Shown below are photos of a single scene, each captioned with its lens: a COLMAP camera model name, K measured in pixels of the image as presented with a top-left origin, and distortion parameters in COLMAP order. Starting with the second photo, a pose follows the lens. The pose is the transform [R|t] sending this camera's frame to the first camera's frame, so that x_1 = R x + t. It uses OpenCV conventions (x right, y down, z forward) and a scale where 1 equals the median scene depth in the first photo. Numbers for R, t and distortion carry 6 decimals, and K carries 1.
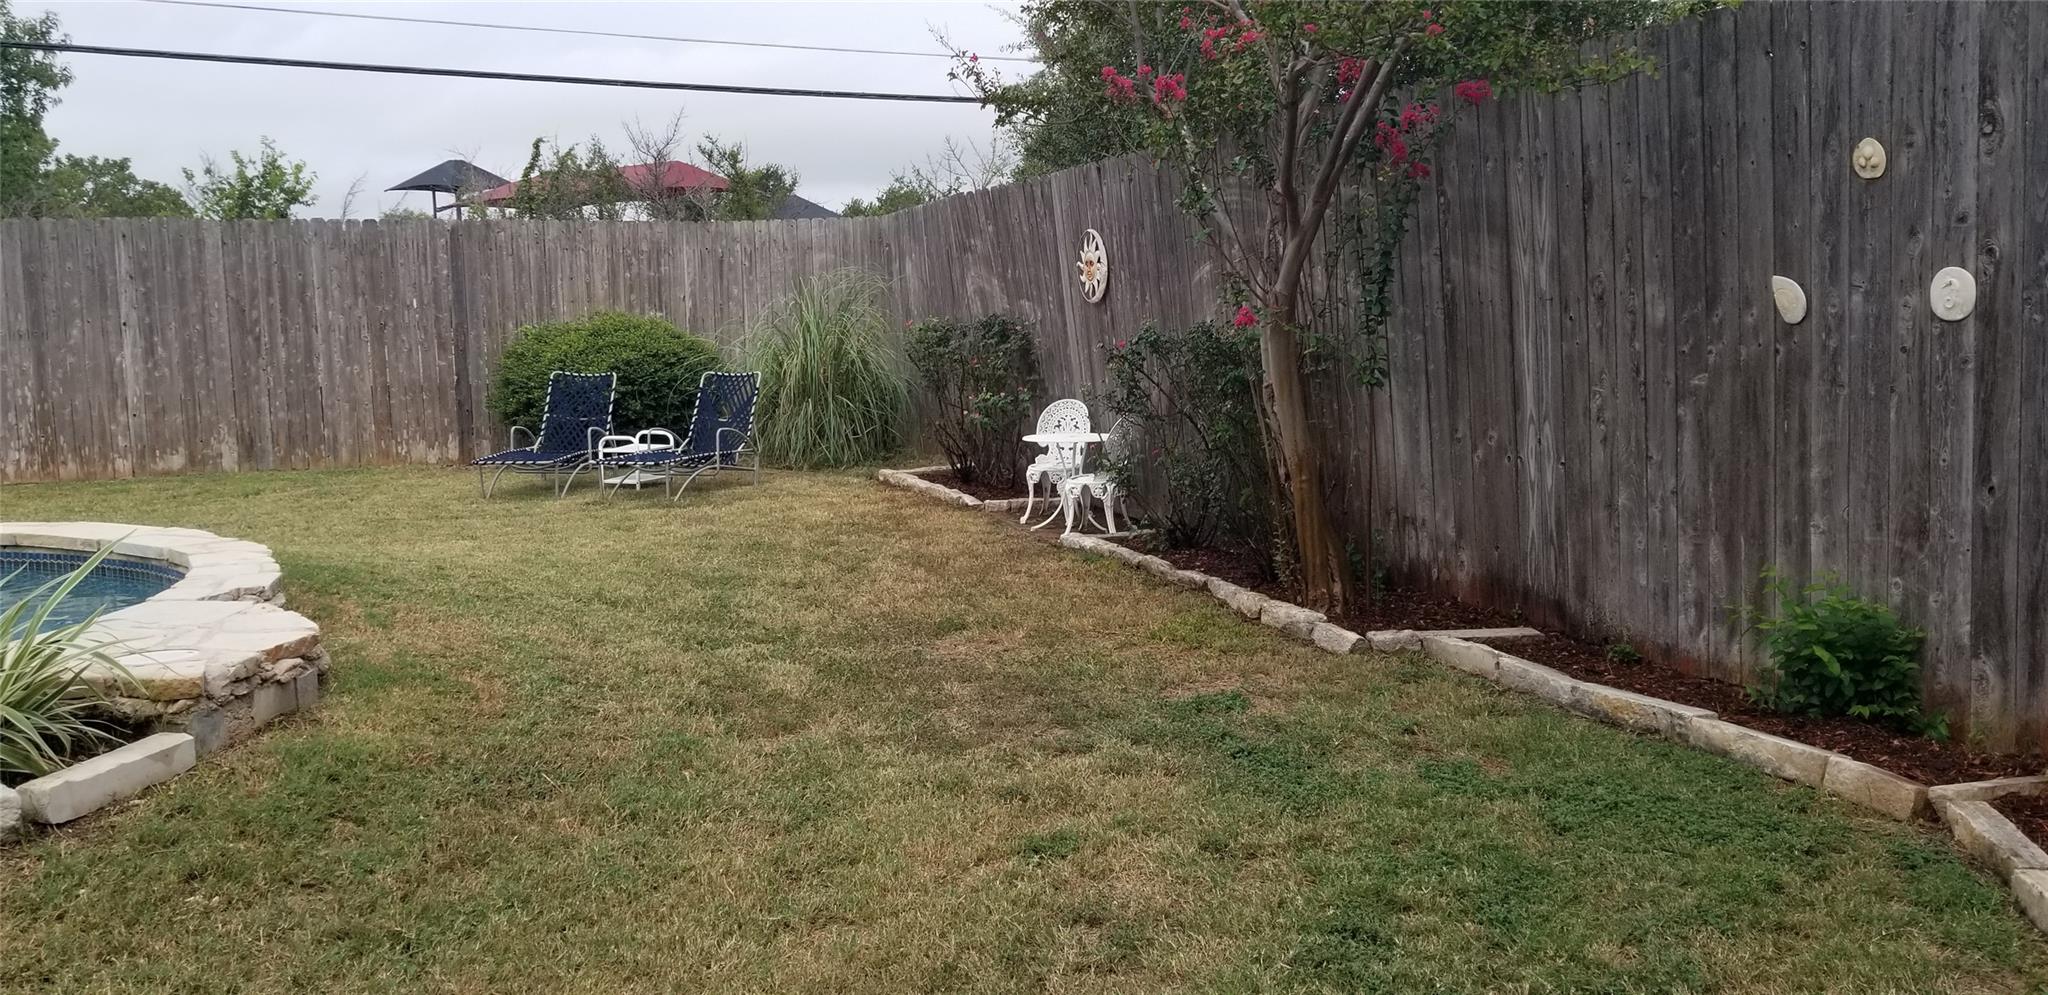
lens RADIAL K [[1601.6, 0, 990.7], [0, 1601.6, 438.4], [0, 0, 1]] dist [0.094201, -0.145531]
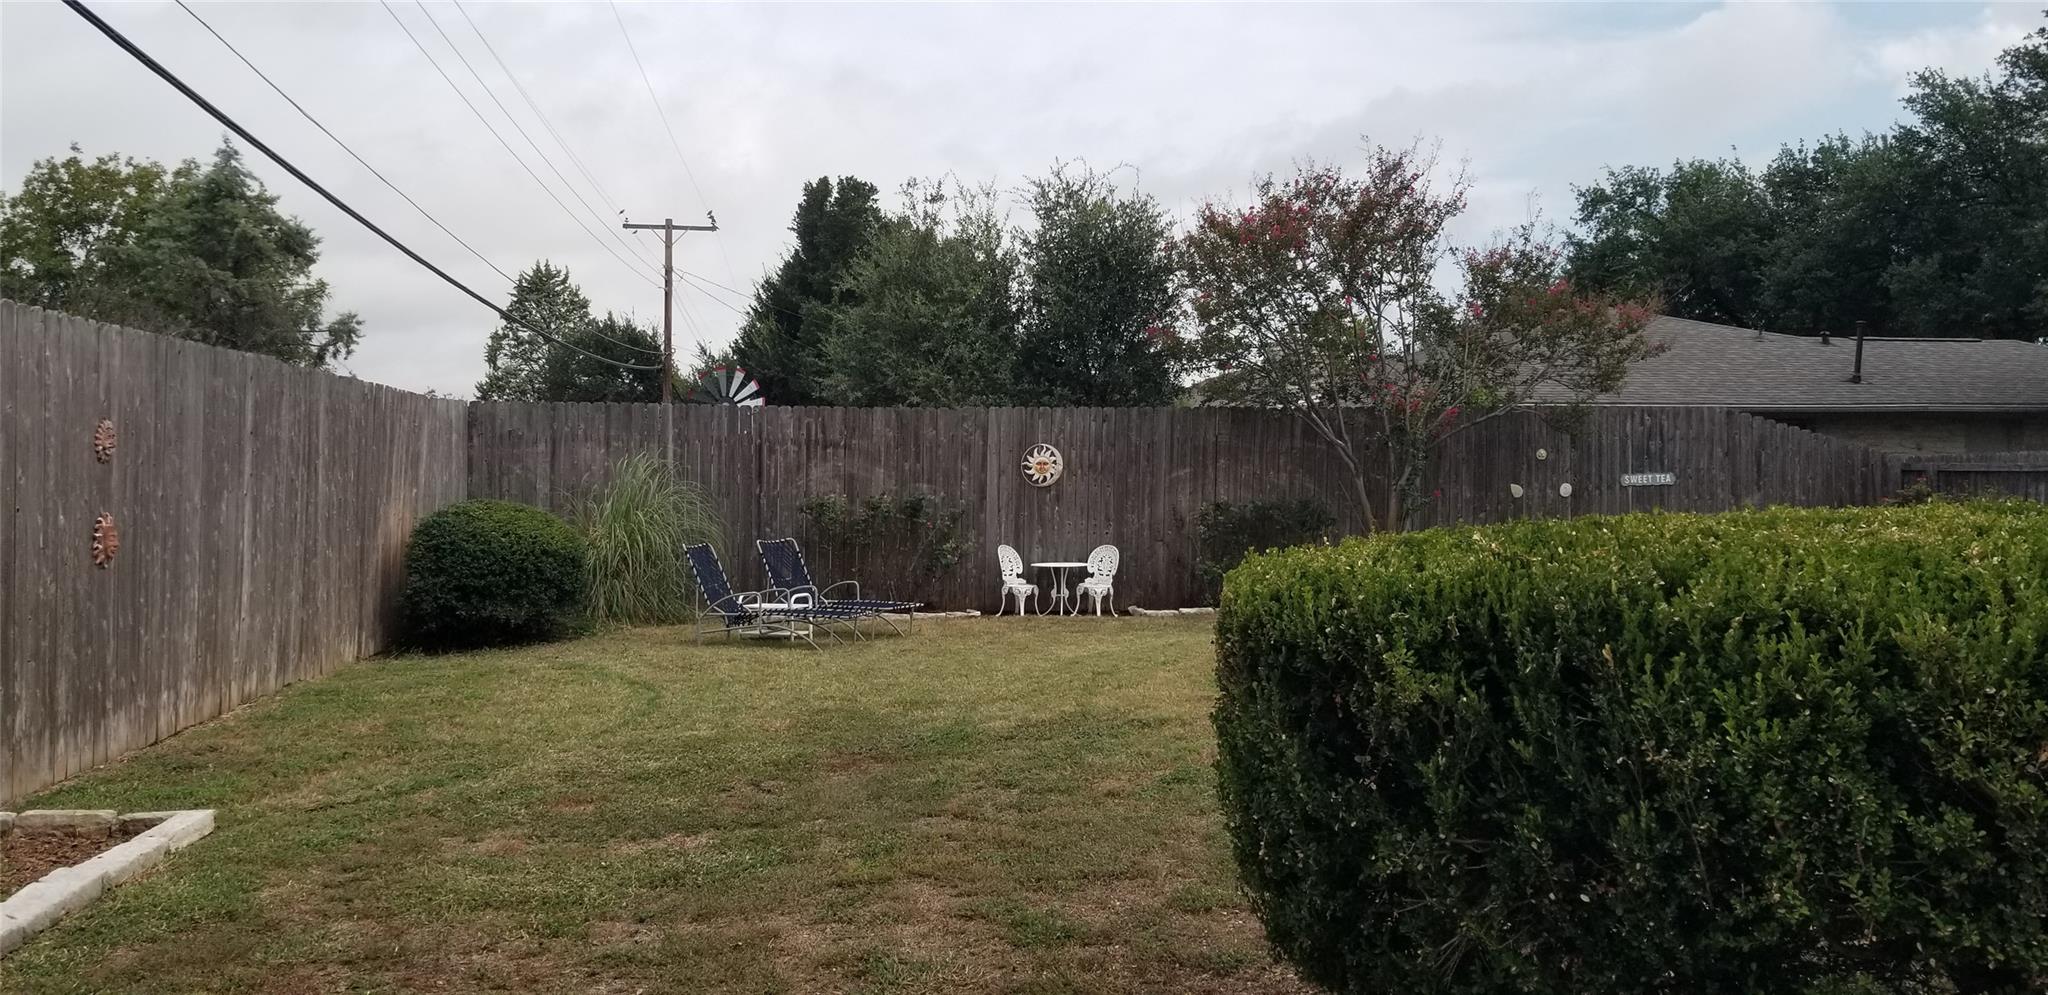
lens RADIAL K [[1601.6, 0, 969.0], [0, 1601.6, 440.3], [0, 0, 1]] dist [0.094201, -0.145531]
pose [[0.209489, 0.044543, 0.976796, -2.465042], [0.075714, 0.995224, -0.061621, -0.052163], [-0.974875, 0.086866, 0.205116, 1.094883]]
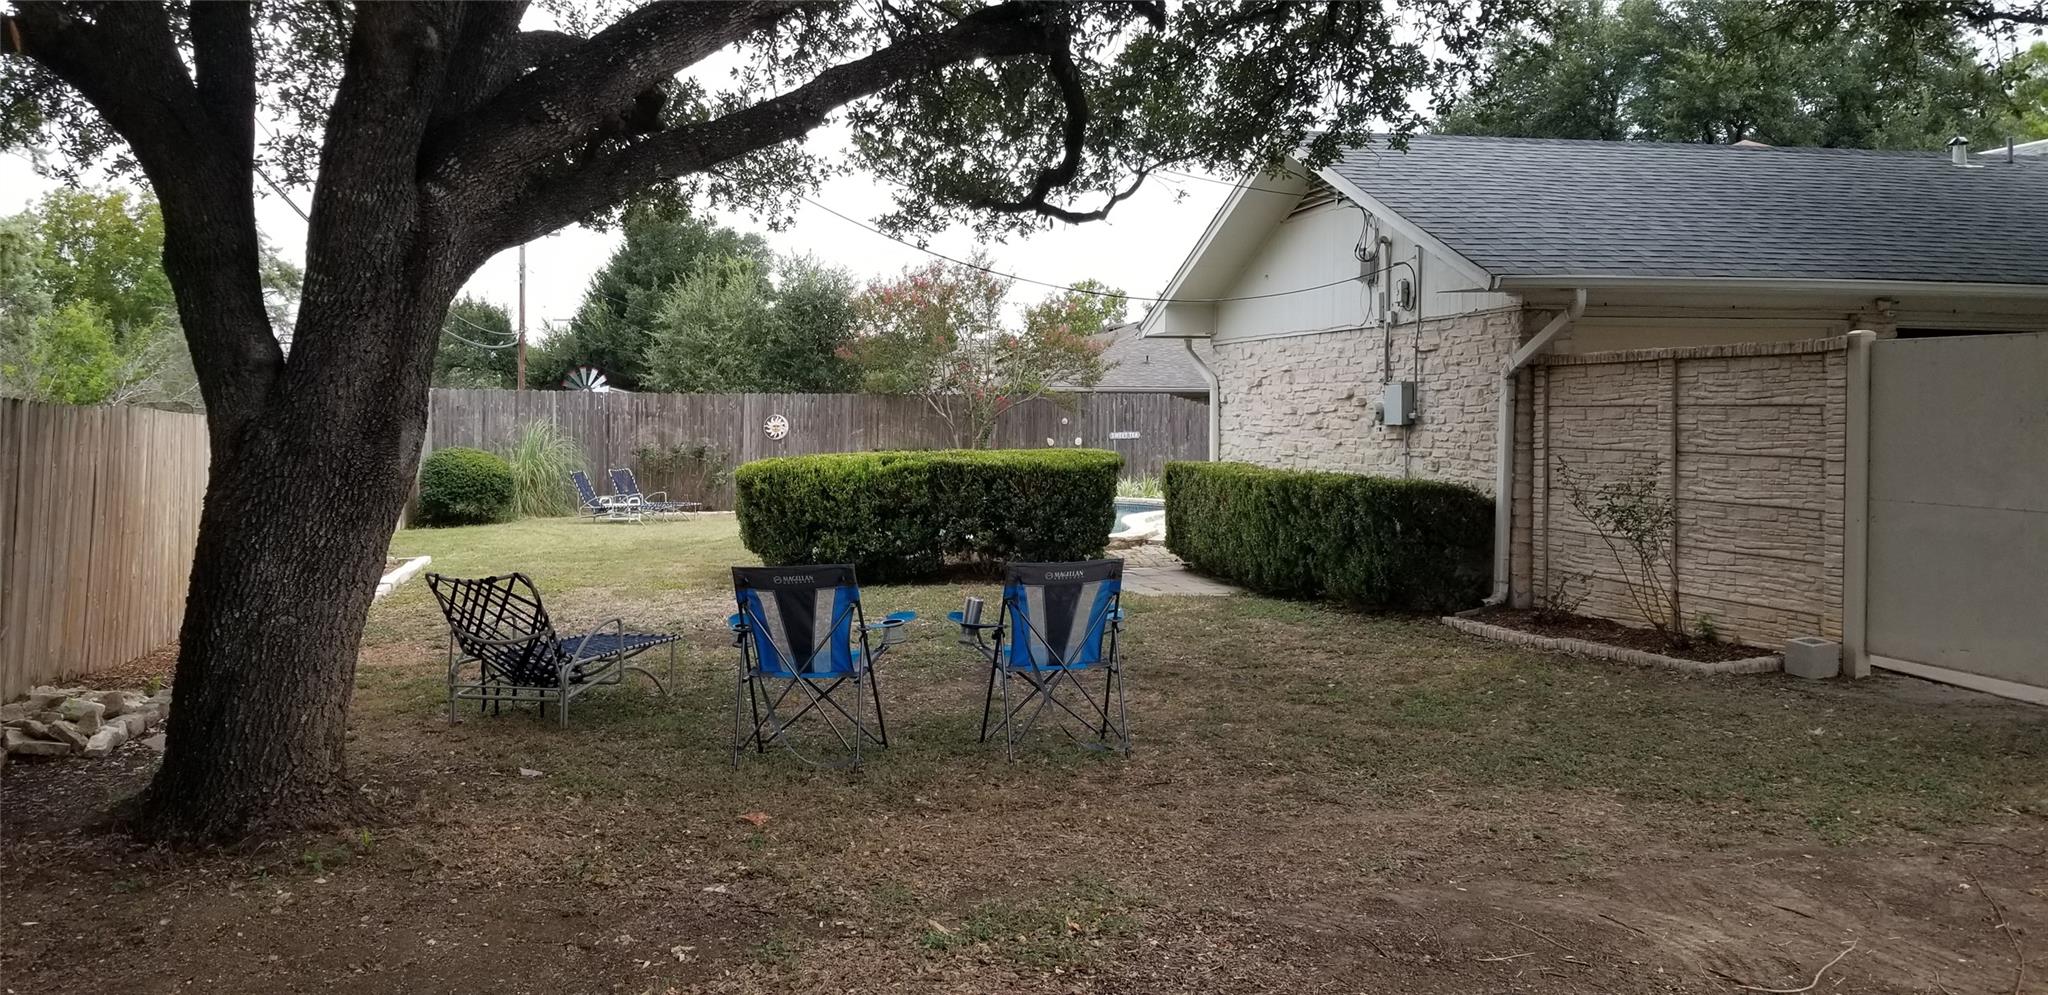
lens RADIAL K [[1601.6, 0, 995.6], [0, 1601.6, 431.6], [0, 0, 1]] dist [0.094201, -0.145531]
pose [[0.086969, 0.015164, 0.996096, -4.329968], [0.076976, 0.996792, -0.021895, -0.004446], [-0.993233, 0.078580, 0.085523, 0.519559]]
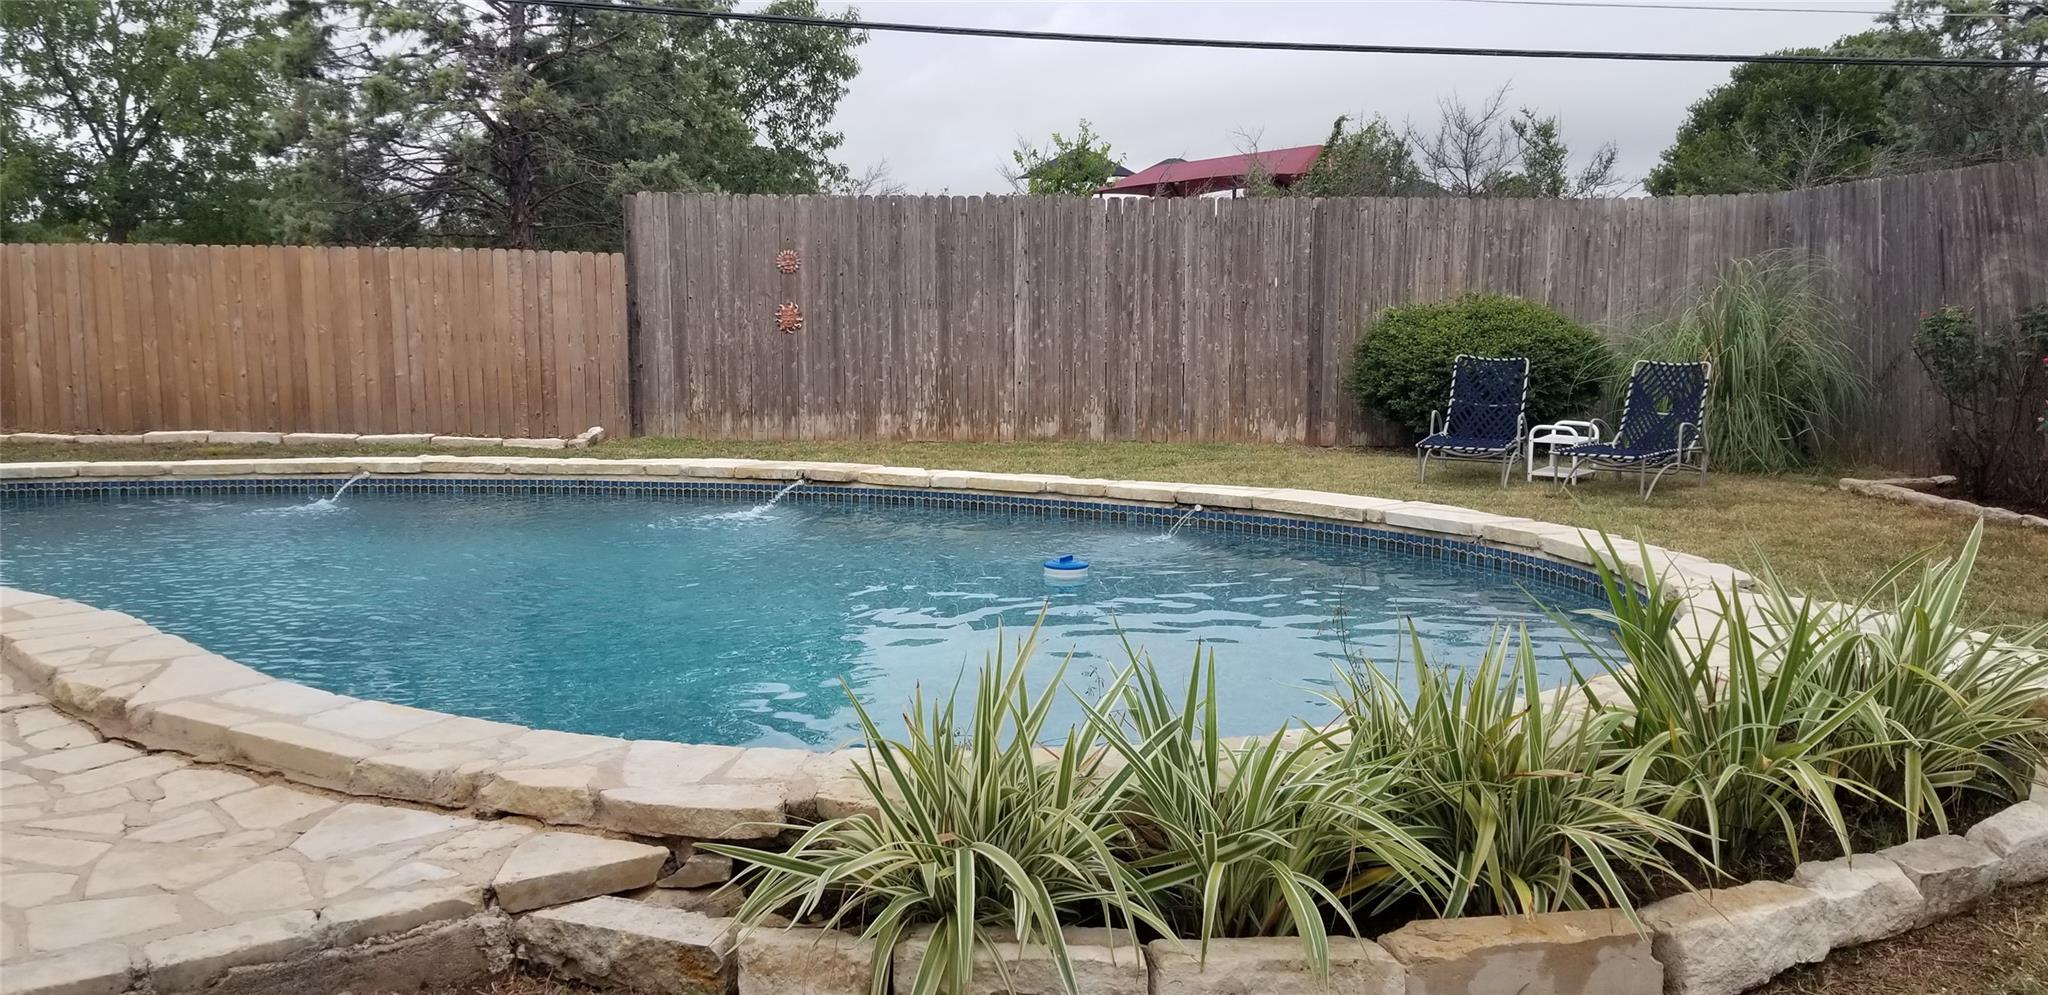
lens RADIAL K [[1601.6, 0, 992.3], [0, 1601.6, 468.4], [0, 0, 1]] dist [0.094201, -0.145531]
pose [[0.950794, 0.057896, -0.304365, -0.465275], [-0.050226, 0.998193, 0.032977, 0.016366], [0.305725, -0.016068, 0.951984, -0.002441]]
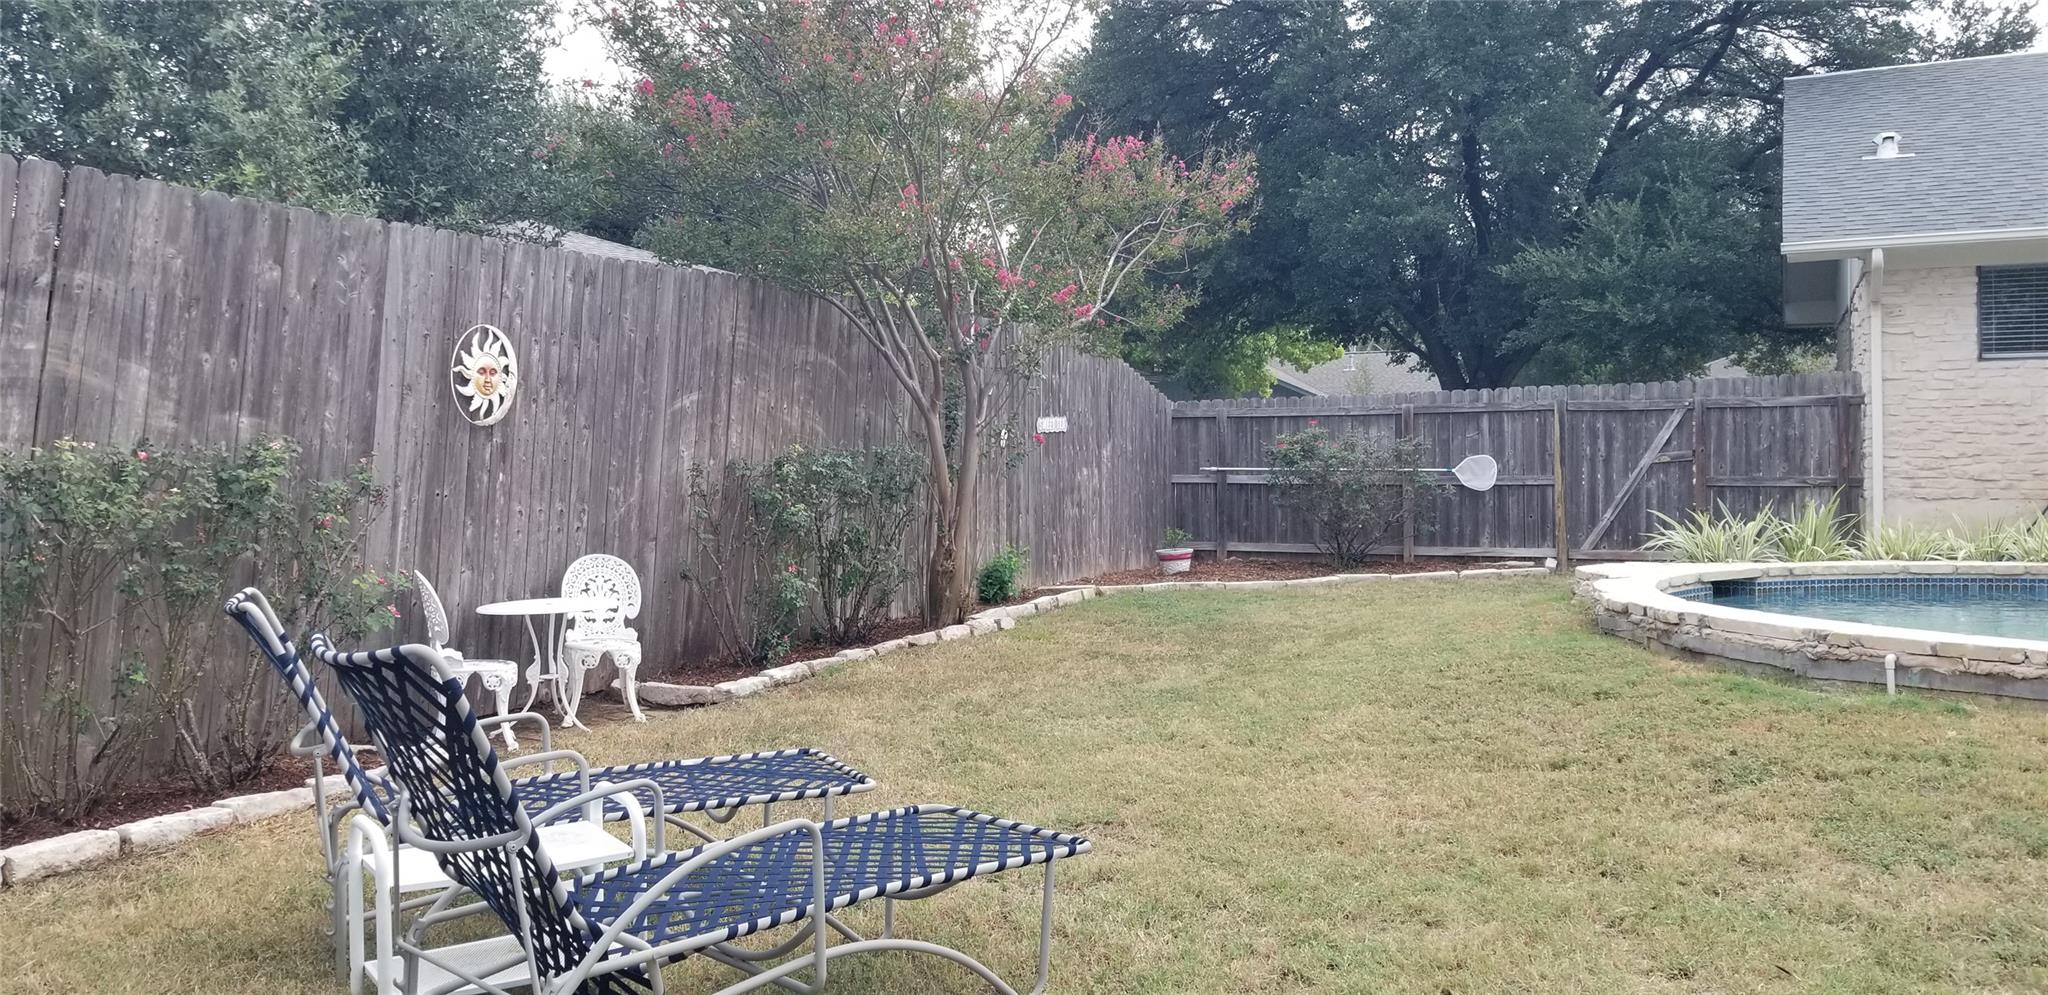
lens RADIAL K [[1601.6, 0, 982.2], [0, 1601.6, 450.4], [0, 0, 1]] dist [0.094201, -0.145531]
pose [[-0.716929, 0.034399, 0.696297, -0.916848], [0.087231, 0.995359, 0.040642, -0.126916], [-0.691667, 0.089876, -0.716602, 2.077277]]
